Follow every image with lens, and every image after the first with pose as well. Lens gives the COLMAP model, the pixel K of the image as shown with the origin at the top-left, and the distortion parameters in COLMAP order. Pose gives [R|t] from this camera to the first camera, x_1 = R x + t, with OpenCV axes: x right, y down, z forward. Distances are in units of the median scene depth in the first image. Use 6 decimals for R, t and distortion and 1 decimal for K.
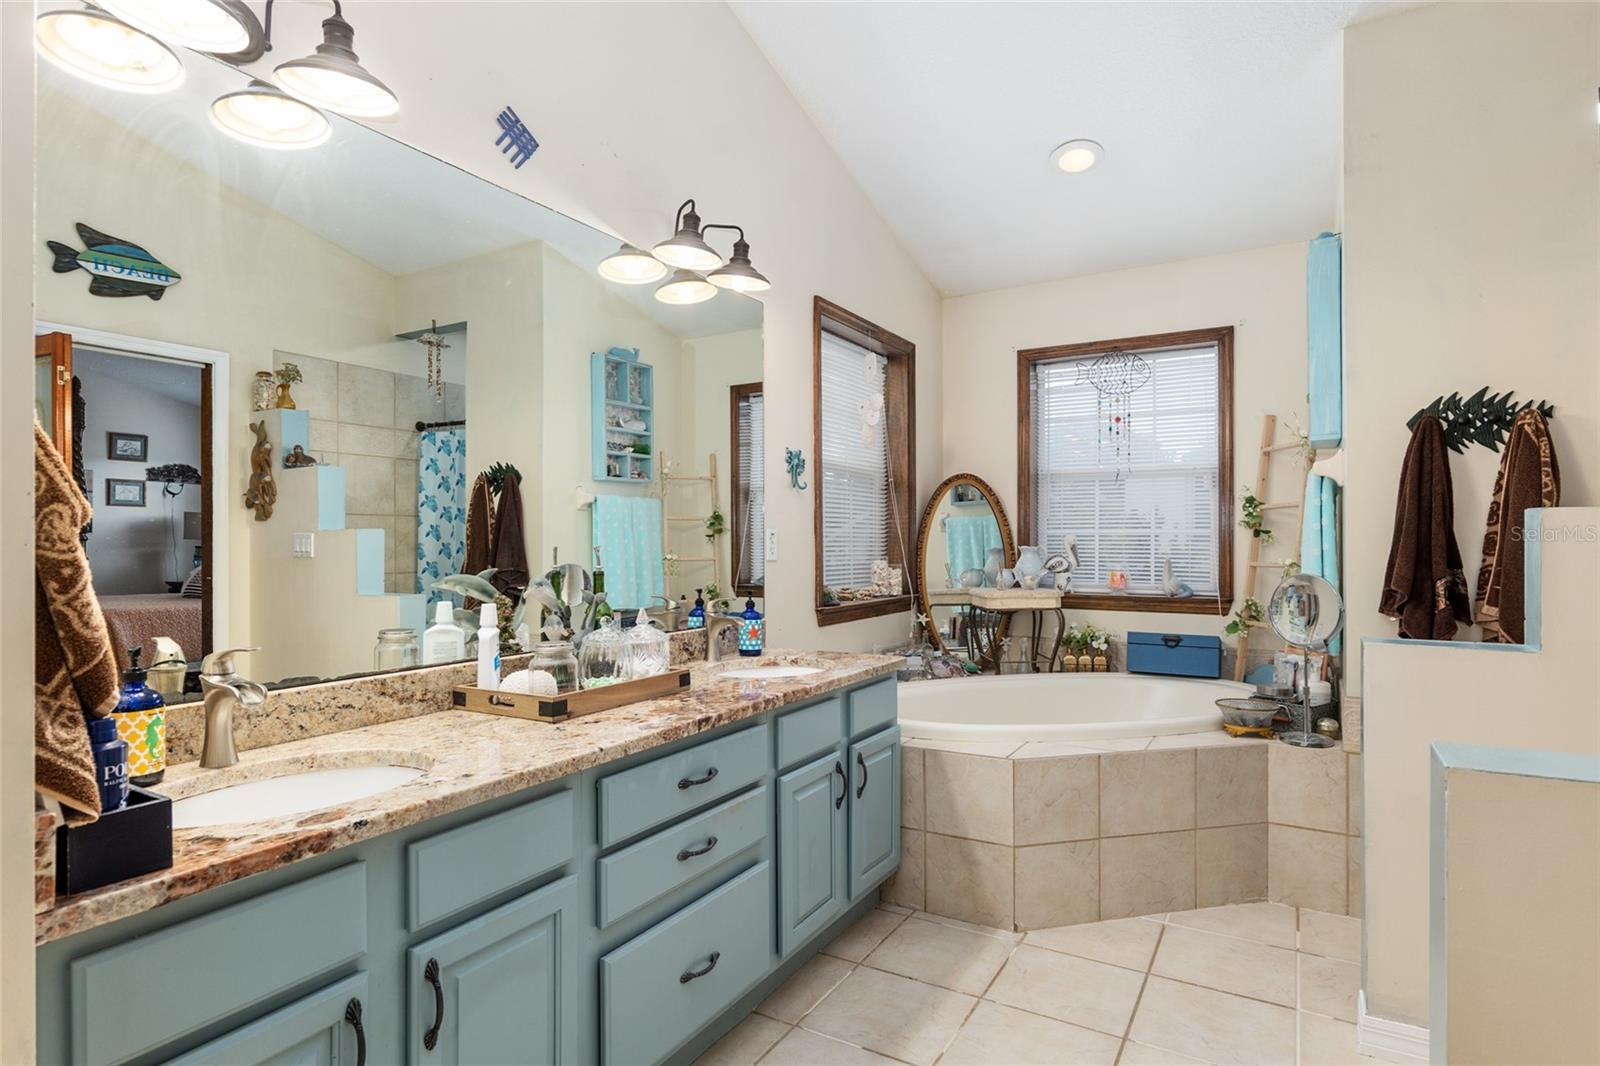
lens RADIAL K [[838.0, 0, 792.5], [0, 838.0, 538.2], [0, 0, 1]] dist [0.000087, -0.002633]
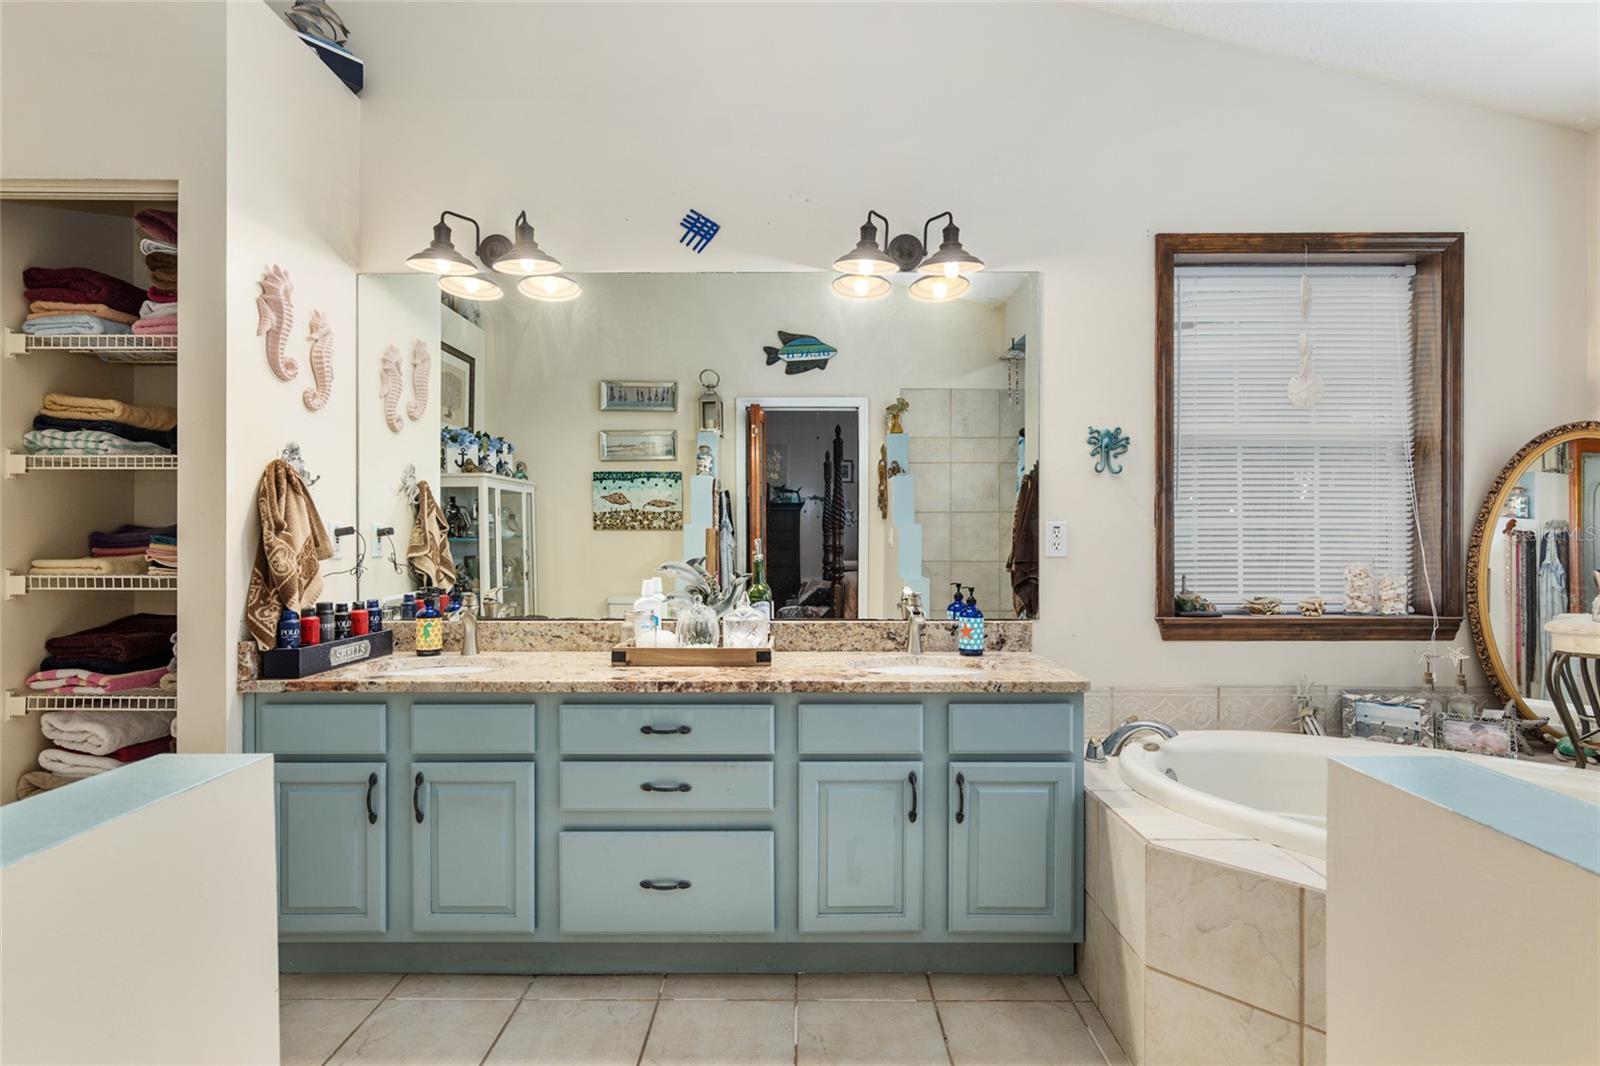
lens RADIAL K [[801.9, 0, 803.7], [0, 801.9, 539.7], [0, 0, 1]] dist [-0.006103, -0.000872]
pose [[0.511494, 0.006997, -0.859258, 0.457739], [0.002928, 0.999947, 0.009886, -0.000761], [0.859282, -0.007572, 0.511446, 0.267238]]
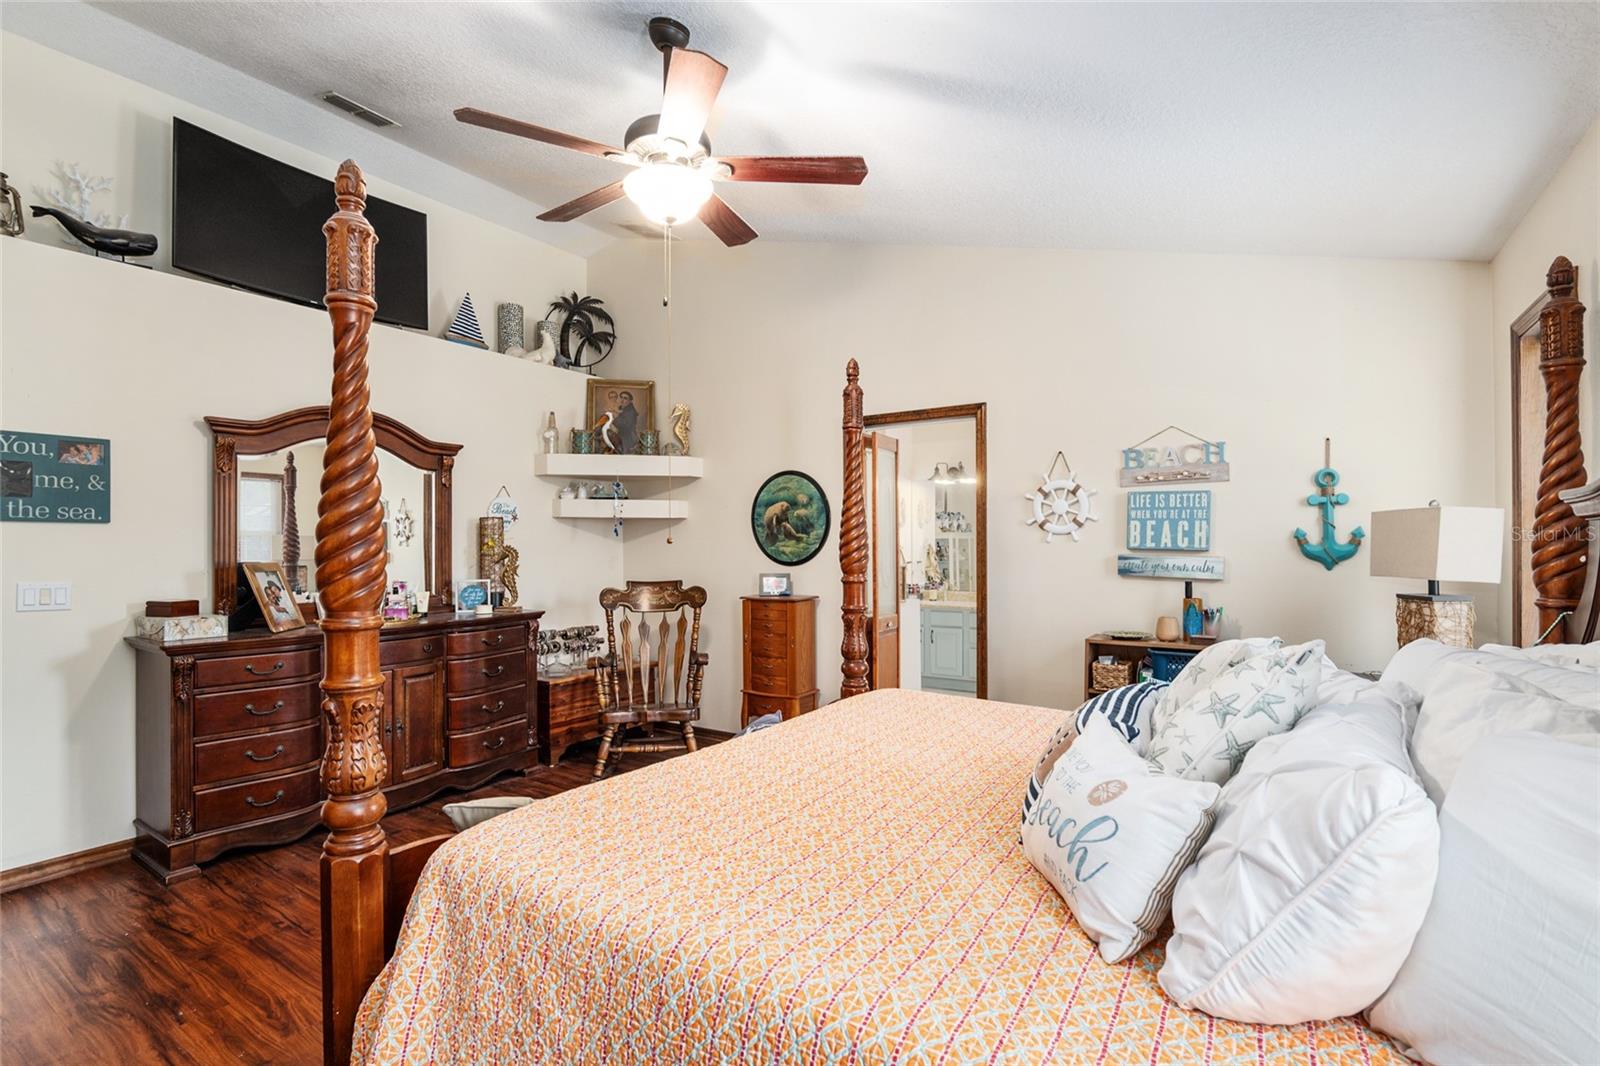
lens RADIAL K [[772.3, 0, 795.0], [0, 772.3, 538.3], [0, 0, 1]] dist [-0.007366, 0.000817]
pose [[-0.051792, -0.003165, -0.998653, 1.790841], [0.007972, 0.999962, -0.003582, -0.061980], [0.998626, -0.008147, -0.051765, 0.081207]]
